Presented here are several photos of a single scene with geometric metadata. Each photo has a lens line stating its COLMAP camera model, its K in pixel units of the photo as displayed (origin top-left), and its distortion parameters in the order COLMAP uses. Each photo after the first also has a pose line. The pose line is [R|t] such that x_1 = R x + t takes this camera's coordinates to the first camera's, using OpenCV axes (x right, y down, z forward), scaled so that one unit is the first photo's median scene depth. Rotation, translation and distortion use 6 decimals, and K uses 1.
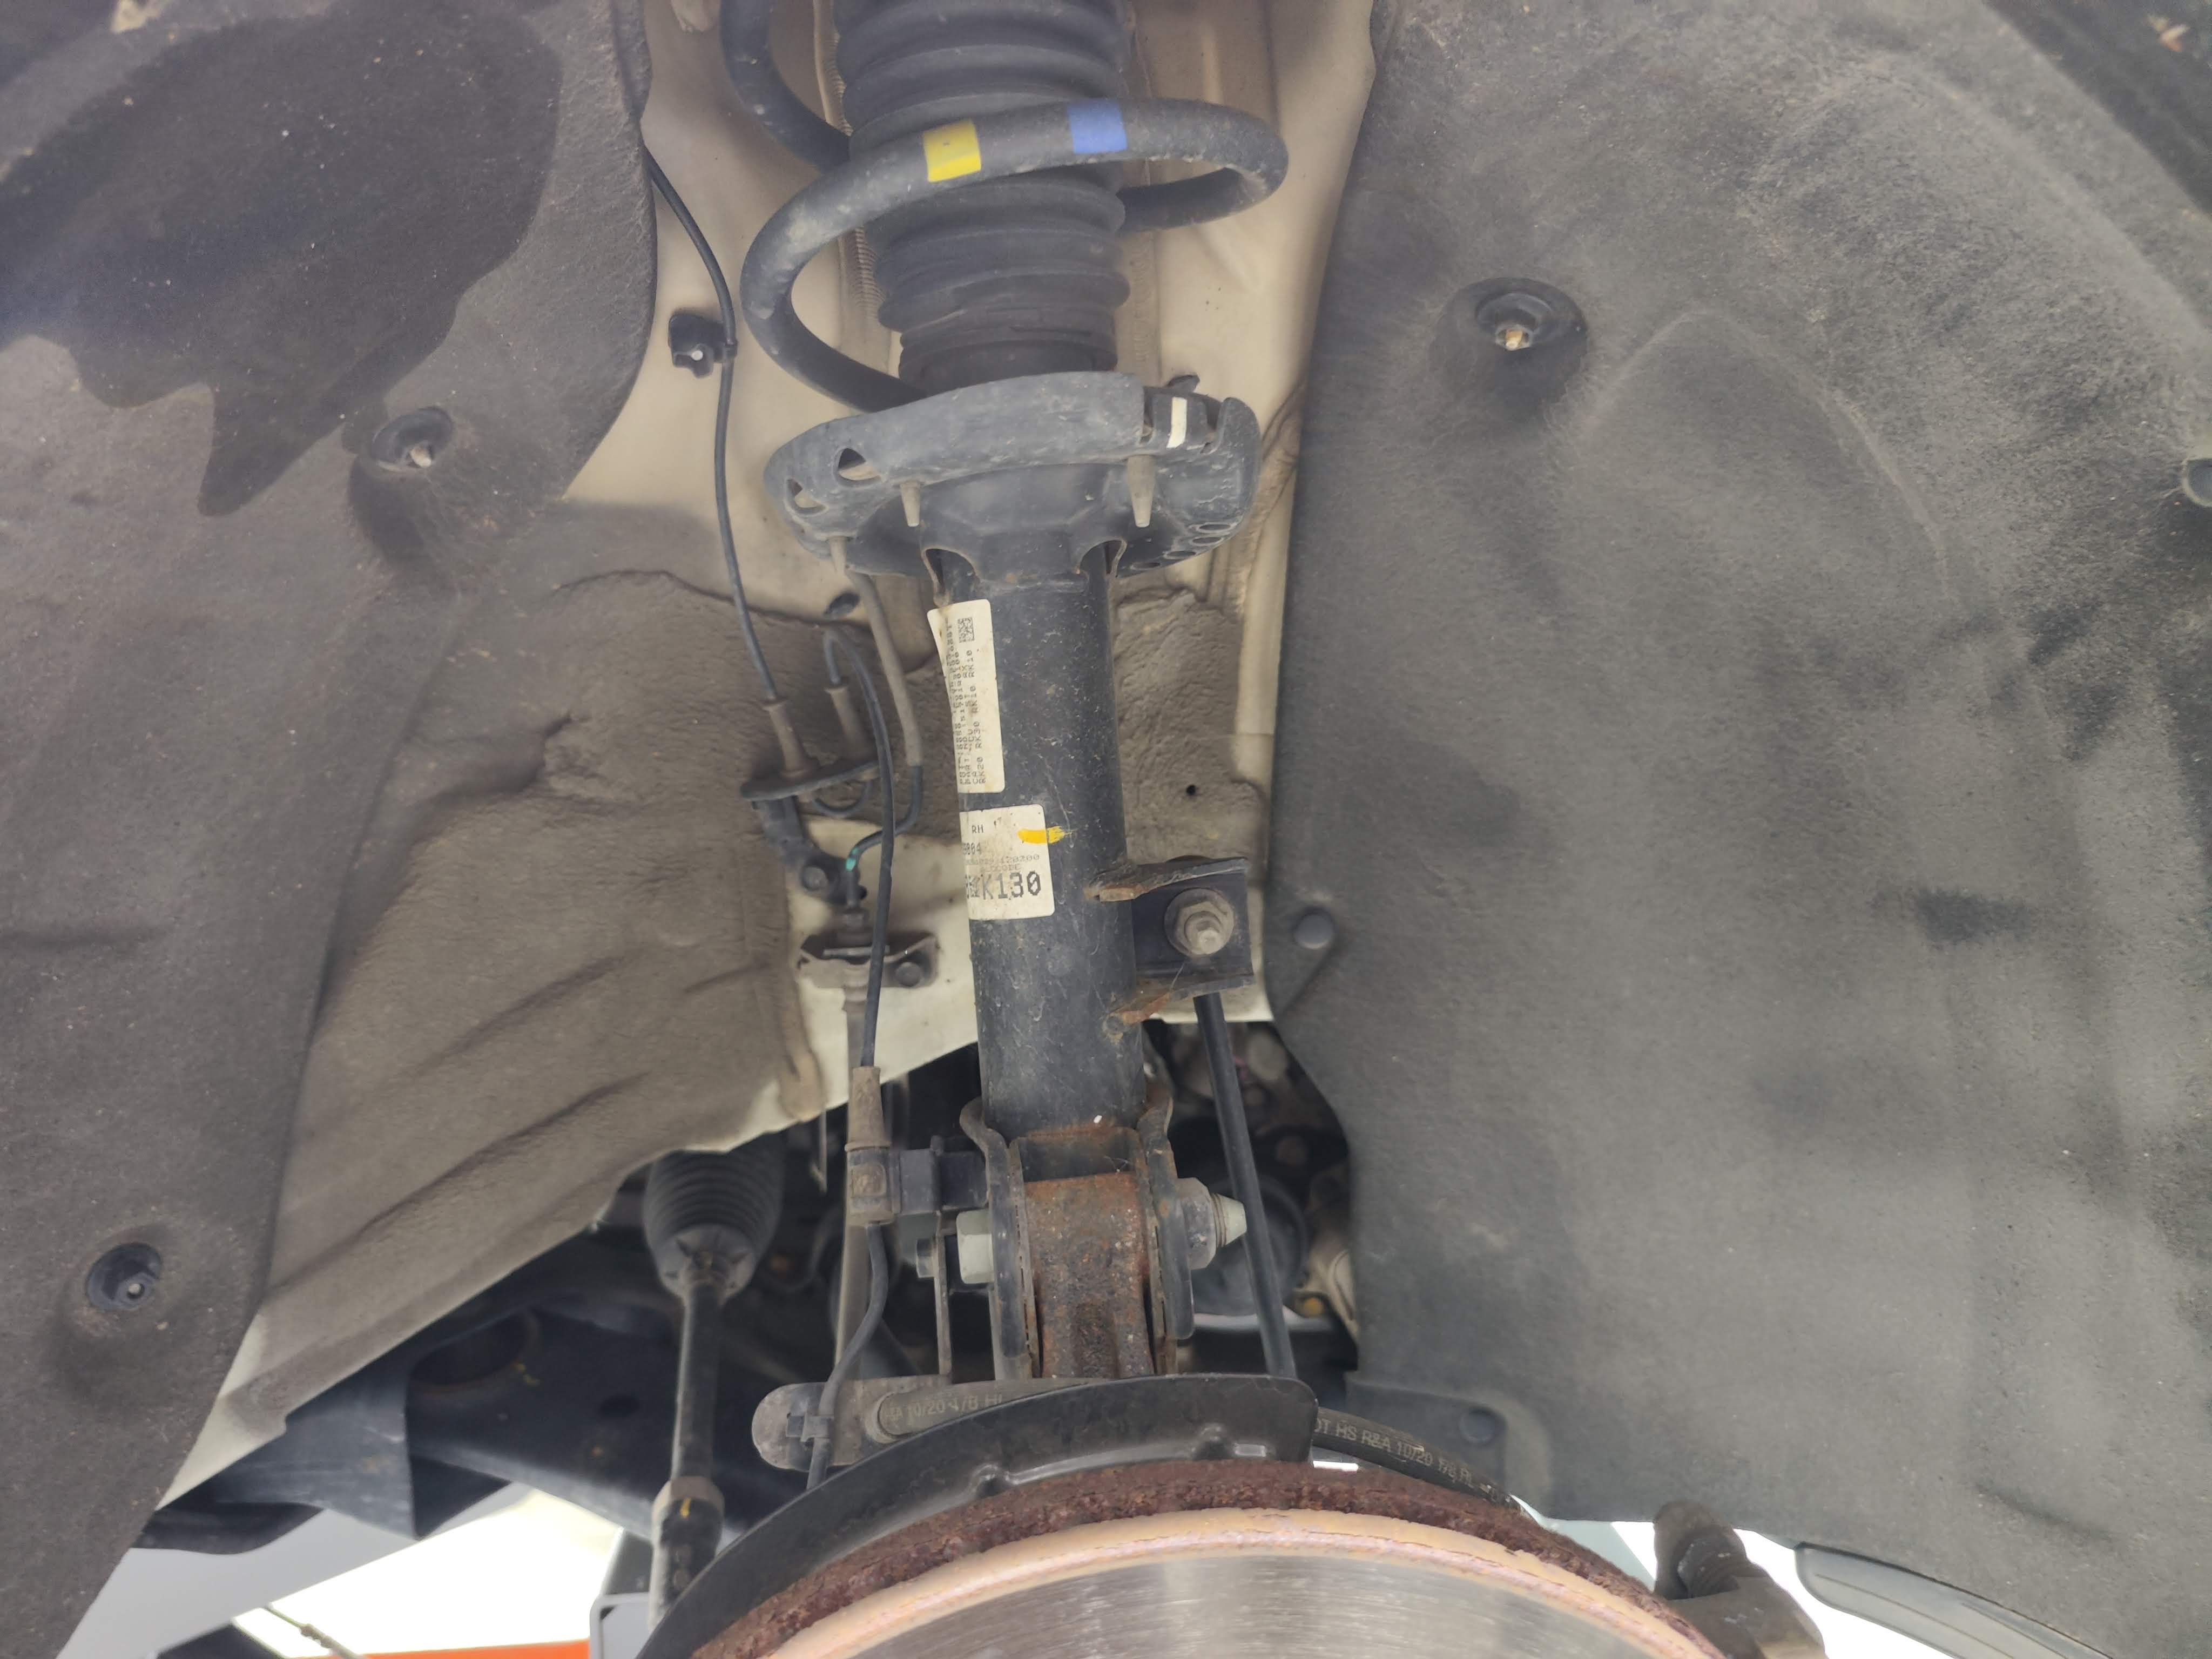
lens RADIAL K [[1567.7, 0, 1096.0], [0, 1567.7, 816.5], [0, 0, 1]] dist [-0.001578, 0.002341]
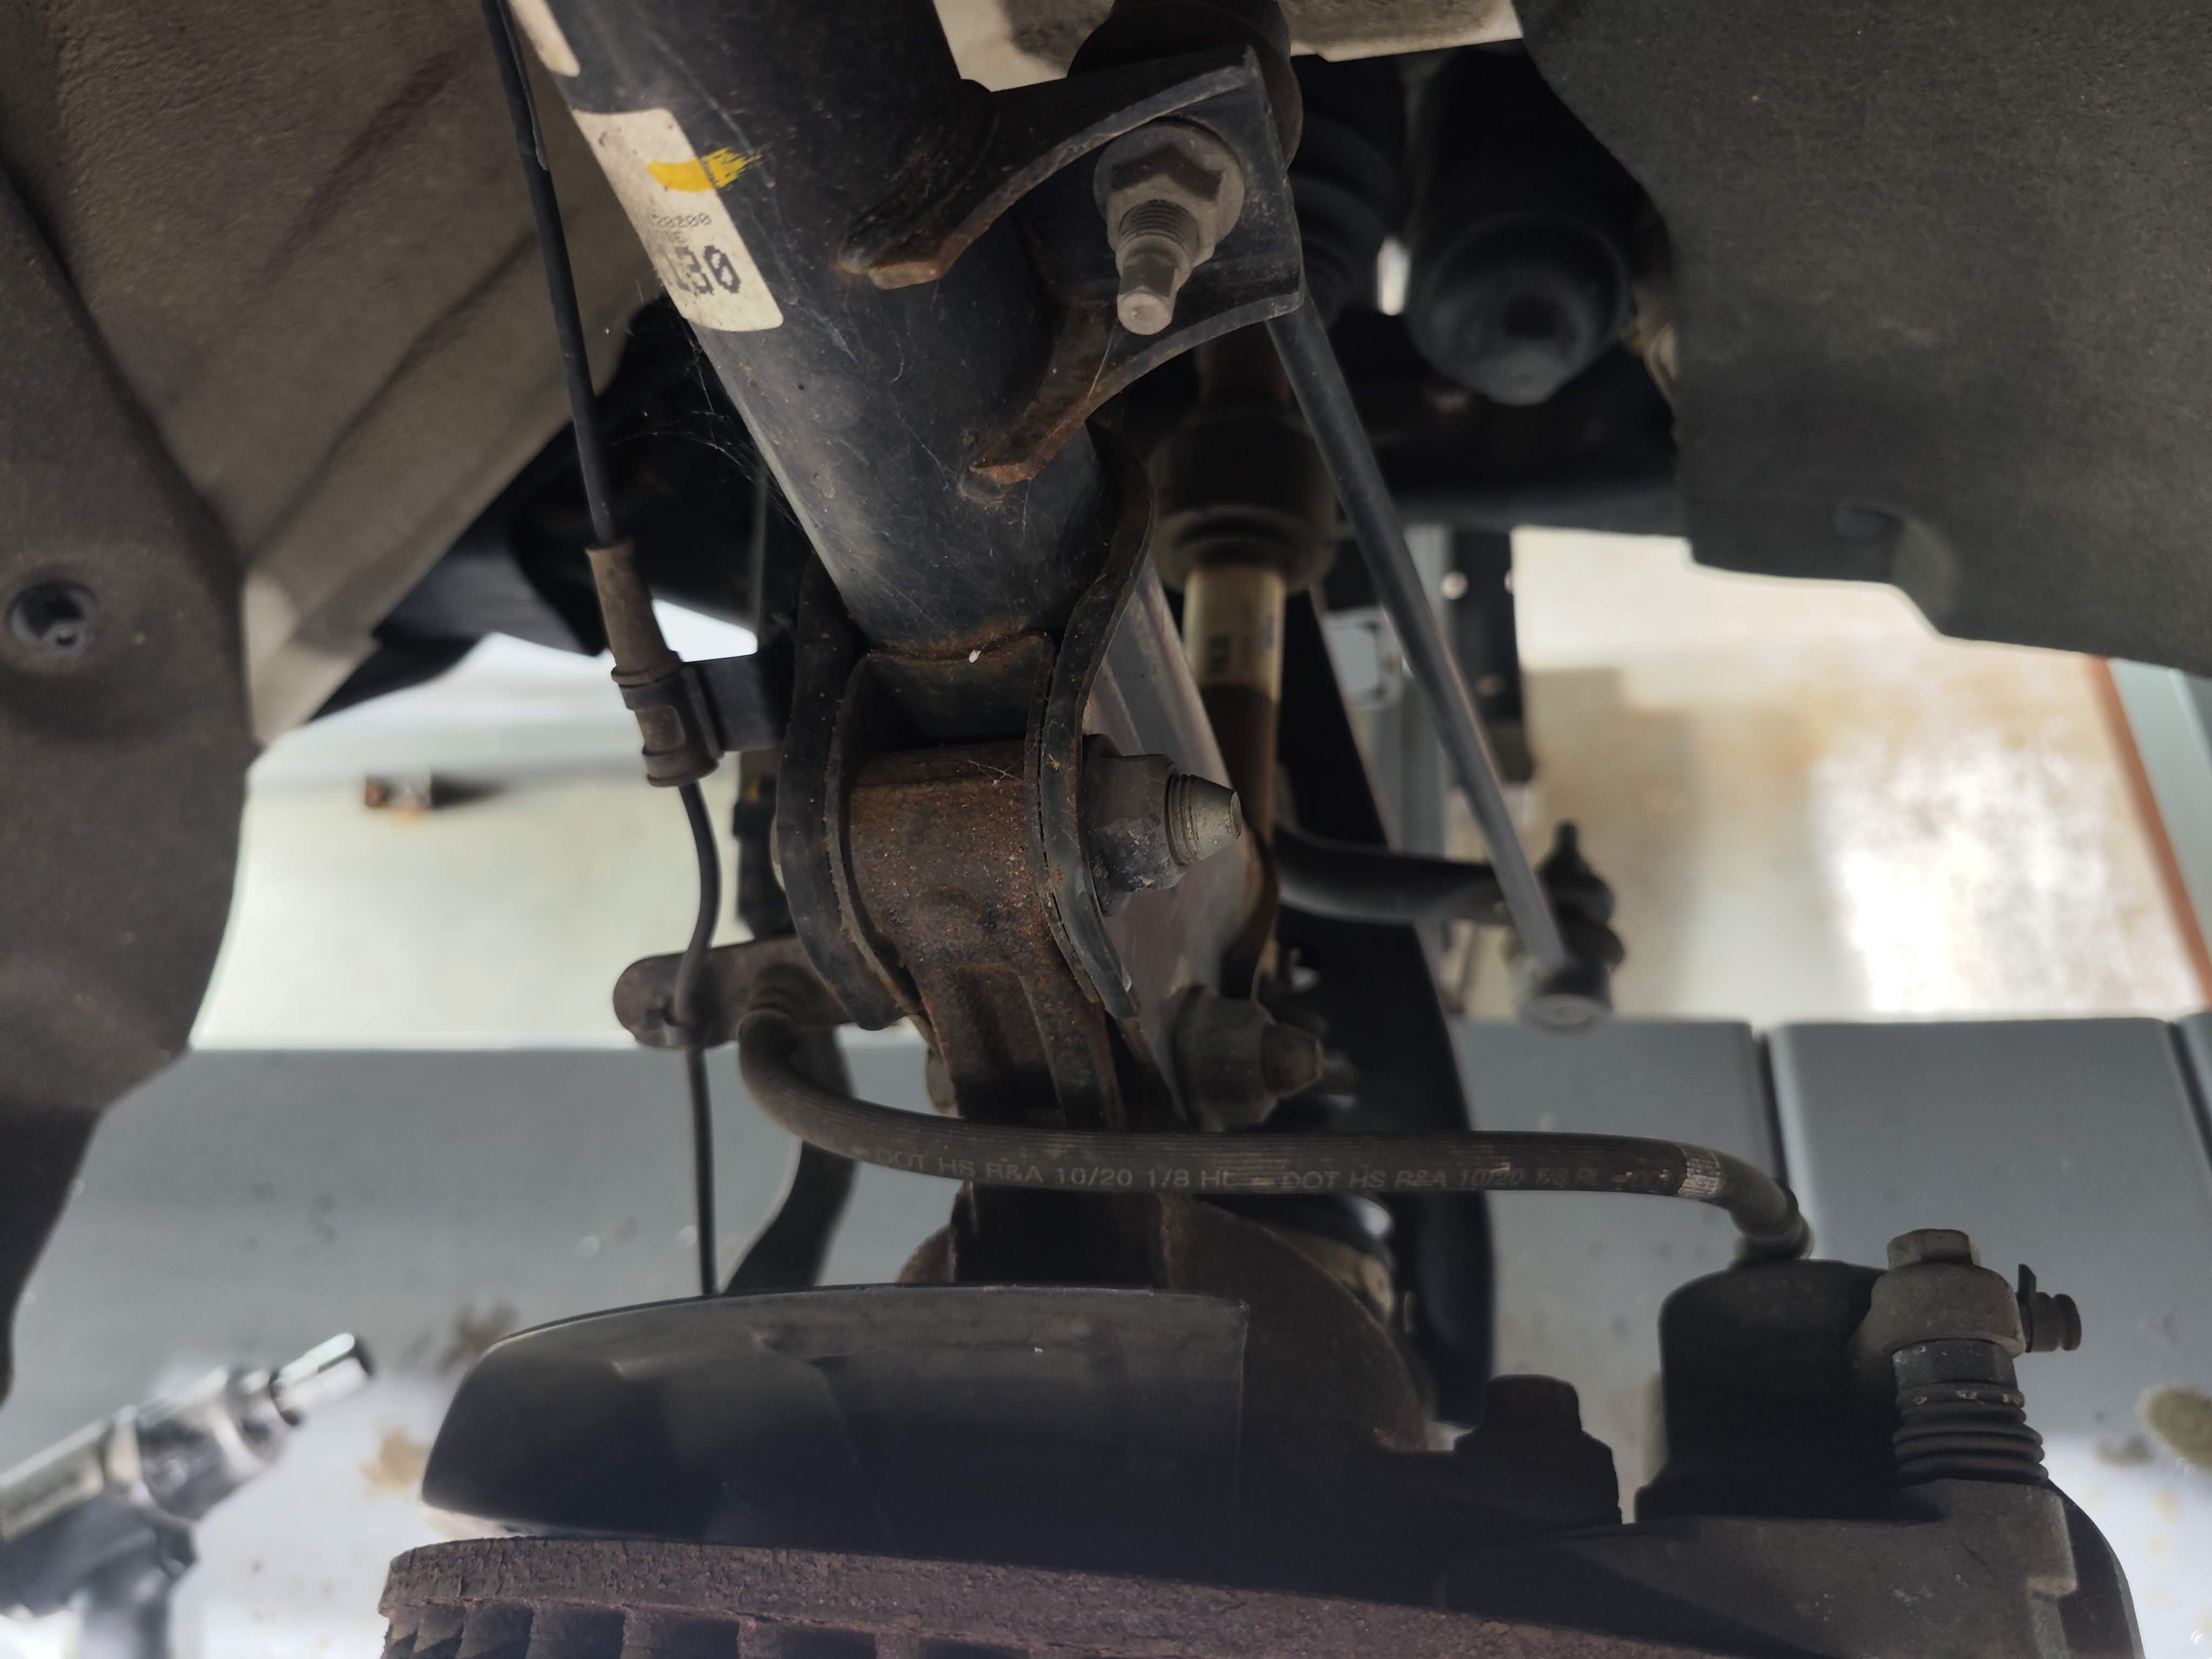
lens RADIAL K [[1567.7, 0, 1096.0], [0, 1567.7, 816.5], [0, 0, 1]] dist [-0.001578, 0.002341]
pose [[0.956038, 0.046227, -0.289576, 0.148271], [0.184910, 0.671393, 0.717663, -0.114925], [0.227595, -0.739659, 0.633329, 0.441535]]
